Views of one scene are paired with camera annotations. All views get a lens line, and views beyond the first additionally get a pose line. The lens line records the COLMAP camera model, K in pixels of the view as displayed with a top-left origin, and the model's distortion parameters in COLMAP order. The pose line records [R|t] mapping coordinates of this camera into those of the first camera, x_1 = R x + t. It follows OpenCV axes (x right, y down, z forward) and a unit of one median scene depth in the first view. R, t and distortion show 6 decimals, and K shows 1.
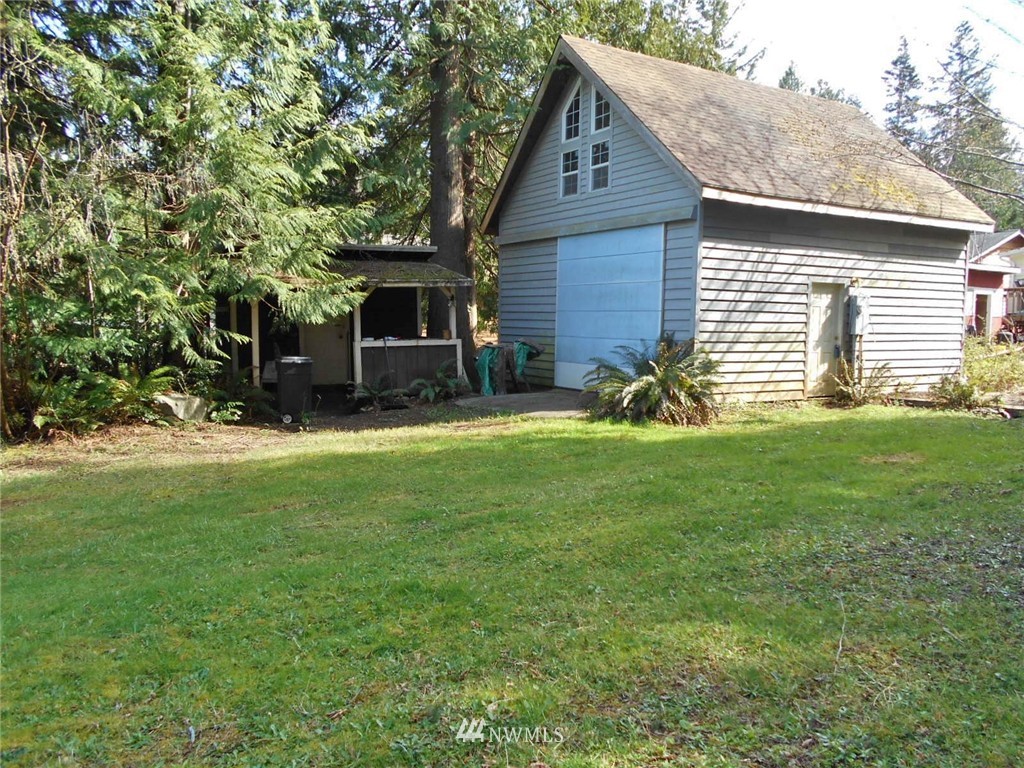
lens RADIAL K [[805.7, 0, 512.0], [0, 805.7, 384.0], [0, 0, 1]] dist [-0.001723, 0.061224]
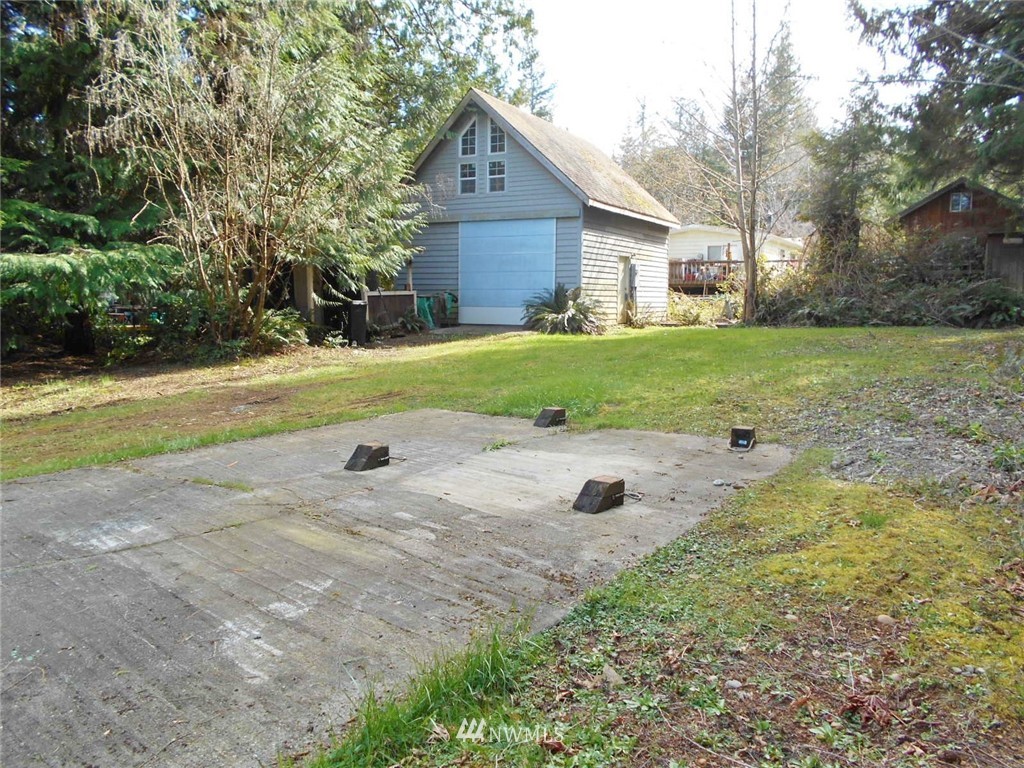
lens RADIAL K [[805.7, 0, 512.0], [0, 805.7, 384.0], [0, 0, 1]] dist [-0.001723, 0.061224]
pose [[0.868709, -0.060580, 0.491604, -0.648698], [0.044181, 0.998013, 0.044913, 0.055655], [-0.493349, -0.017296, 0.869660, -0.356073]]
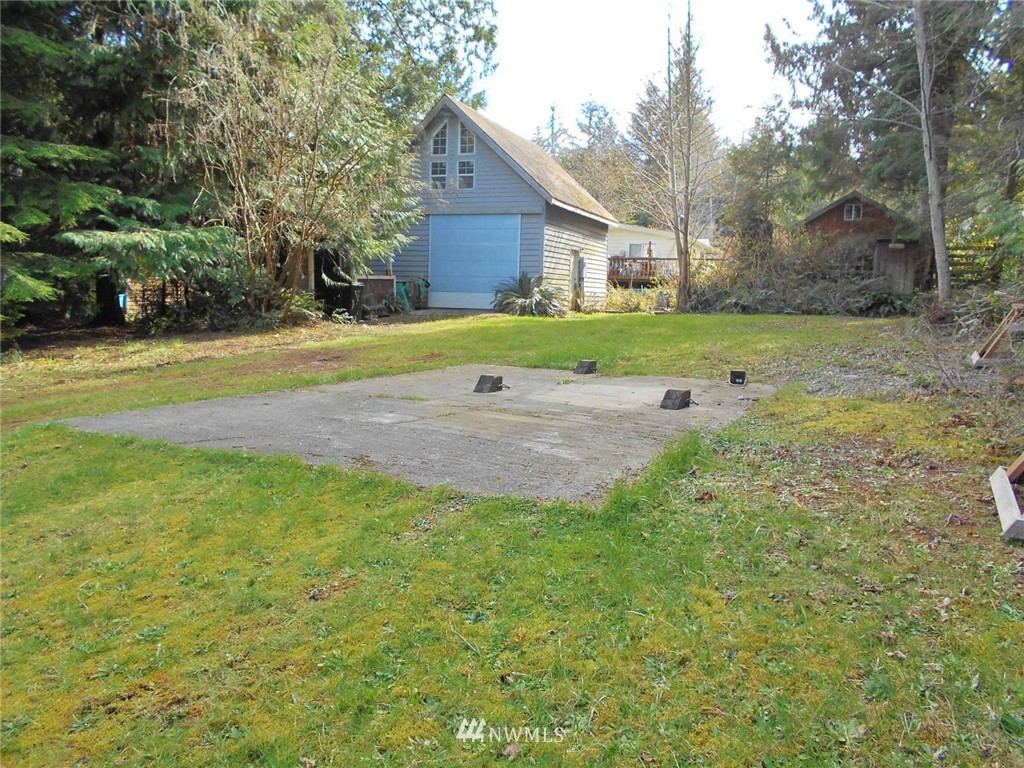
lens RADIAL K [[805.7, 0, 512.0], [0, 805.7, 384.0], [0, 0, 1]] dist [-0.001723, 0.061224]
pose [[0.800737, -0.058535, 0.596150, -0.861844], [0.032046, 0.997975, 0.054947, 0.080138], [-0.598159, -0.024894, 0.800991, -0.435940]]
